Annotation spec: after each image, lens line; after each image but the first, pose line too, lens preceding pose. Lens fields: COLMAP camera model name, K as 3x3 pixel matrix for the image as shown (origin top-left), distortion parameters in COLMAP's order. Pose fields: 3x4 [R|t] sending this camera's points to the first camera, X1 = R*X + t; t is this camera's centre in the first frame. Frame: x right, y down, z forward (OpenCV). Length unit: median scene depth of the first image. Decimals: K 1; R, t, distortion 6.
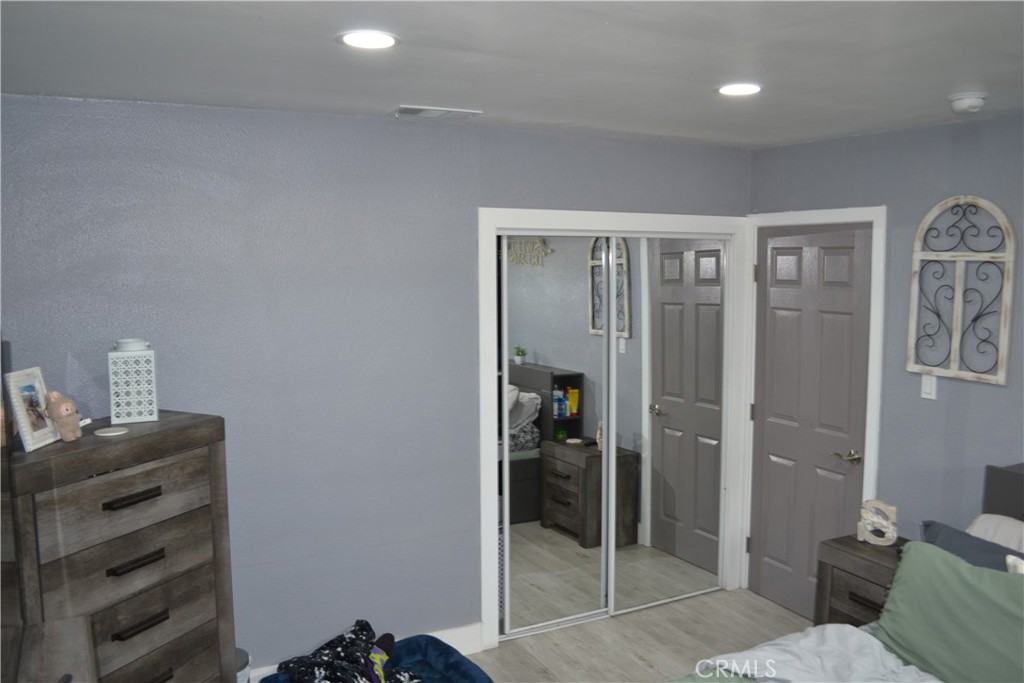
lens RADIAL K [[823.2, 0, 512.0], [0, 823.2, 341.5], [0, 0, 1]] dist [-0.077141, -0.003975]
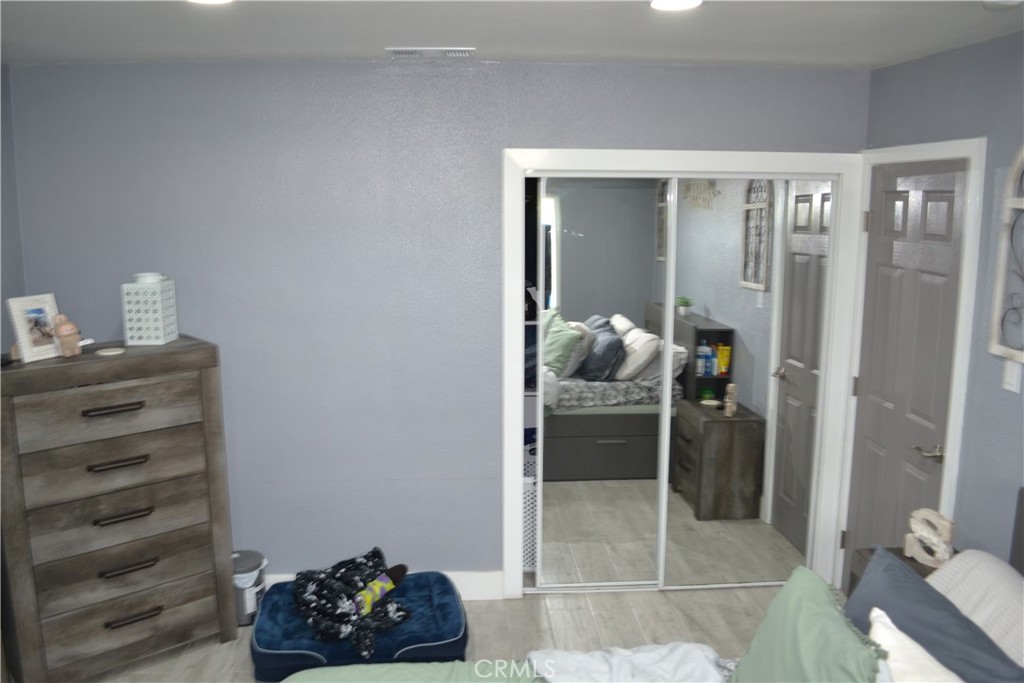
lens RADIAL K [[823.2, 0, 512.0], [0, 823.2, 341.5], [0, 0, 1]] dist [-0.077141, -0.003975]
pose [[0.915099, 0.071542, -0.396831, 0.458701], [-0.042049, 0.995700, 0.082542, -0.022463], [0.401030, -0.058848, 0.914173, 0.142188]]
